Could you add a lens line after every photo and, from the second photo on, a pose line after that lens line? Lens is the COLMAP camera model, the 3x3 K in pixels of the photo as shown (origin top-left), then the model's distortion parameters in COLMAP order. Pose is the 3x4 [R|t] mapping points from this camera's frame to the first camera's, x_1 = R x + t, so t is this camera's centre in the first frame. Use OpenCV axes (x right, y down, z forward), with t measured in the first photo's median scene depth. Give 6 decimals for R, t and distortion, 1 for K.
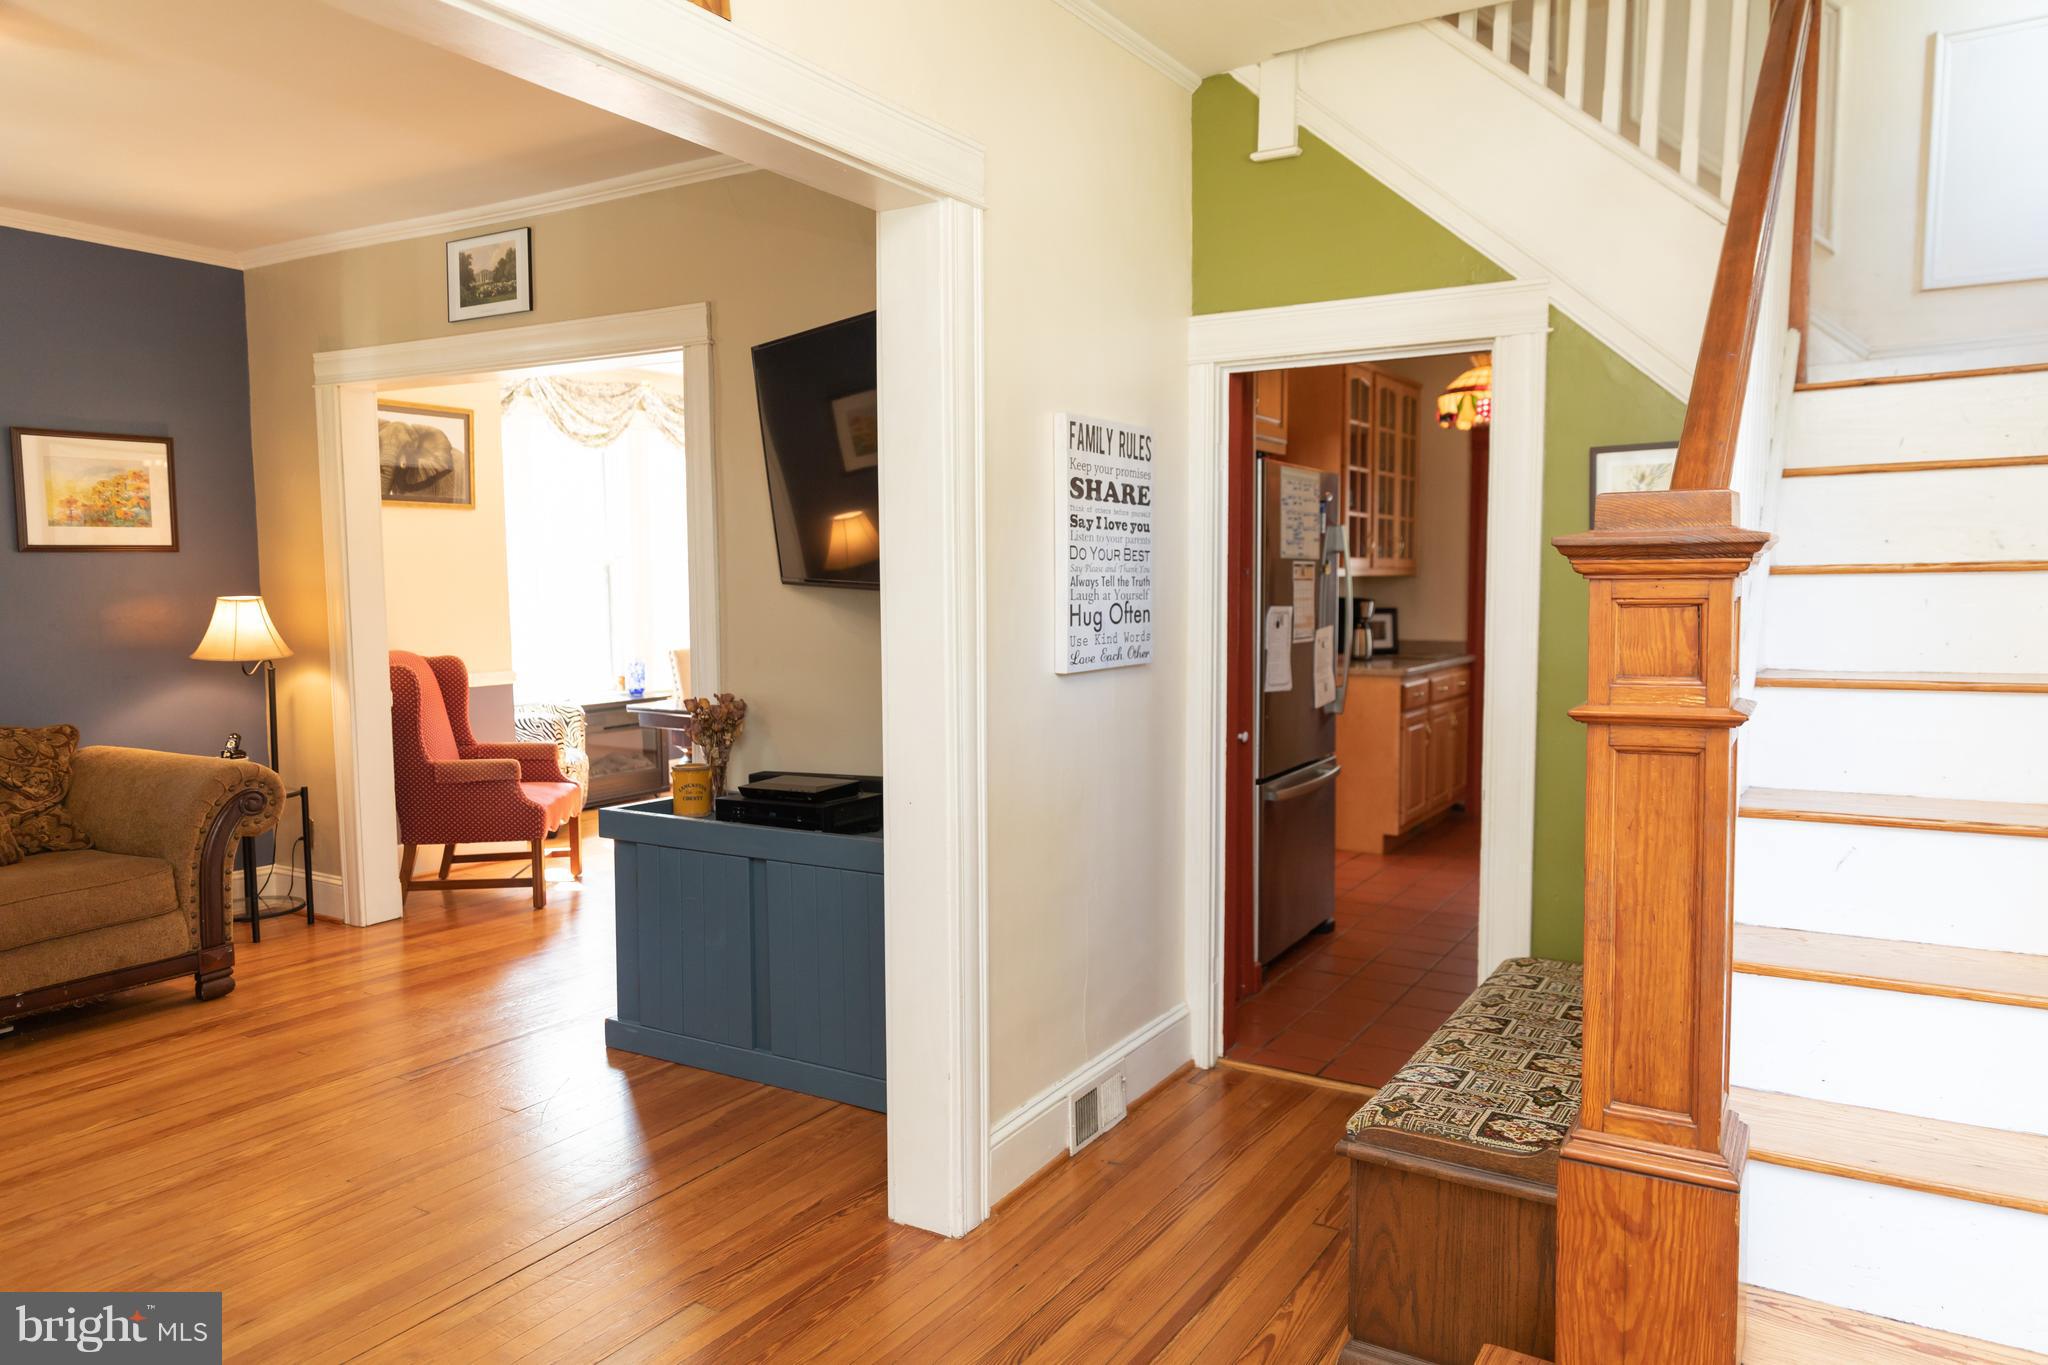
lens RADIAL K [[1356.9, 0, 1020.8], [0, 1356.9, 680.6], [0, 0, 1]] dist [0.021388, 0.002871]
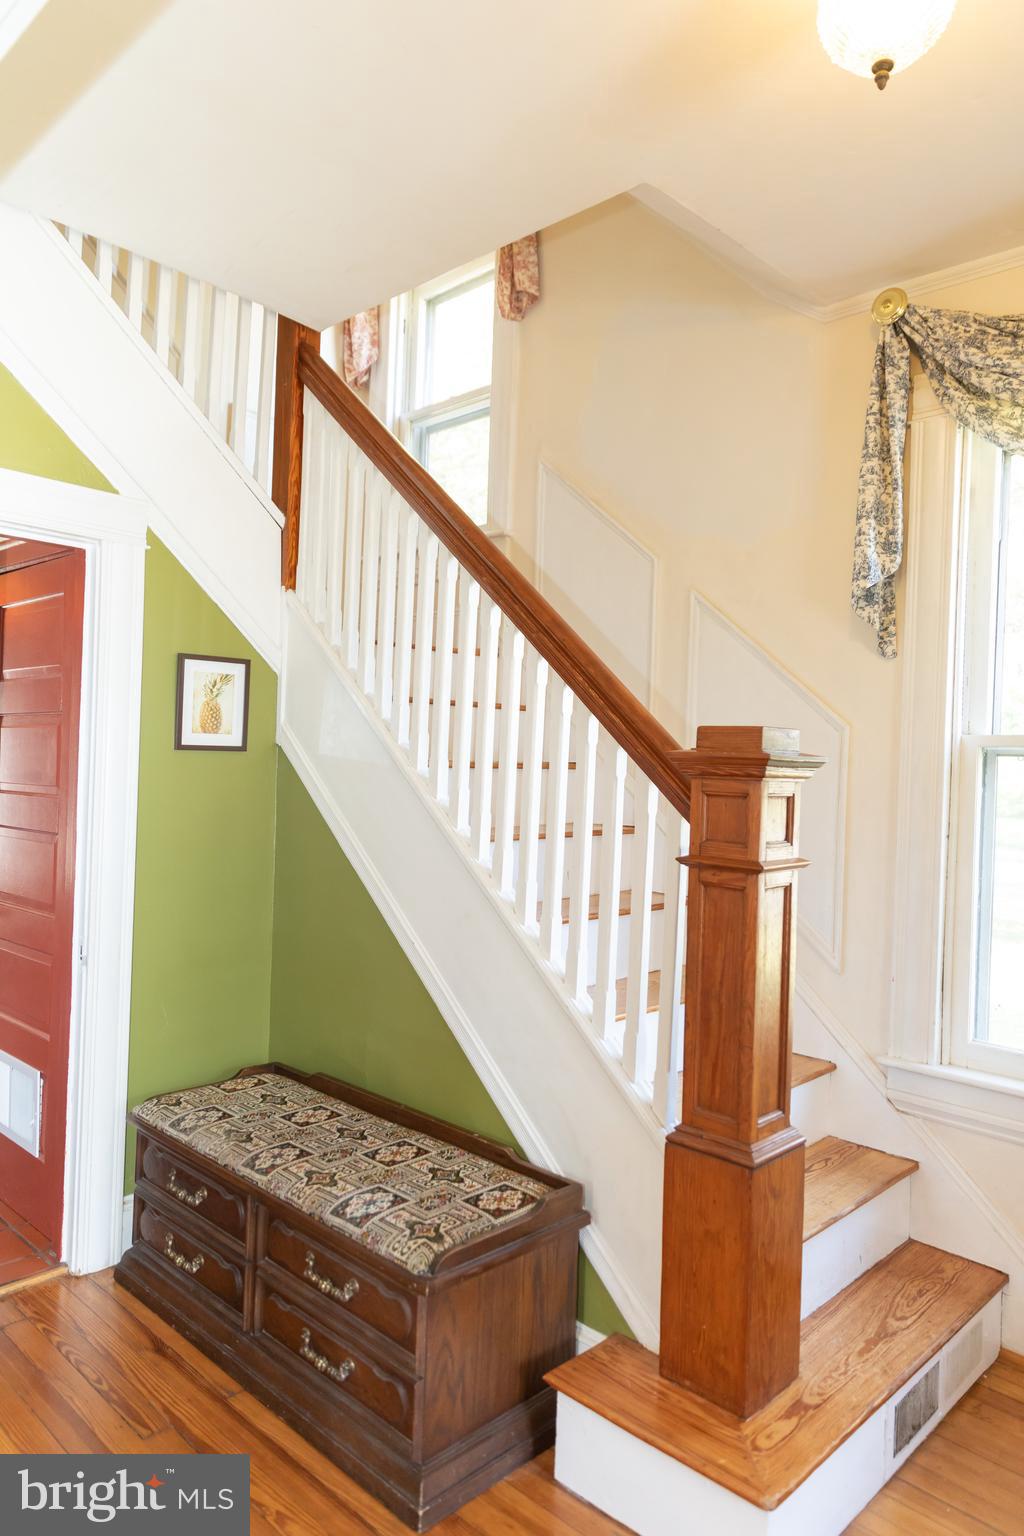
lens RADIAL K [[1017.7, 0, 509.9], [0, 1017.7, 771.3], [0, 0, 1]] dist [0.021388, 0.002871]
pose [[0.201971, 0.015001, 0.979277, -0.517510], [0.035496, 0.999114, -0.022626, -0.047352], [-0.978748, 0.039330, 0.201259, 0.695656]]
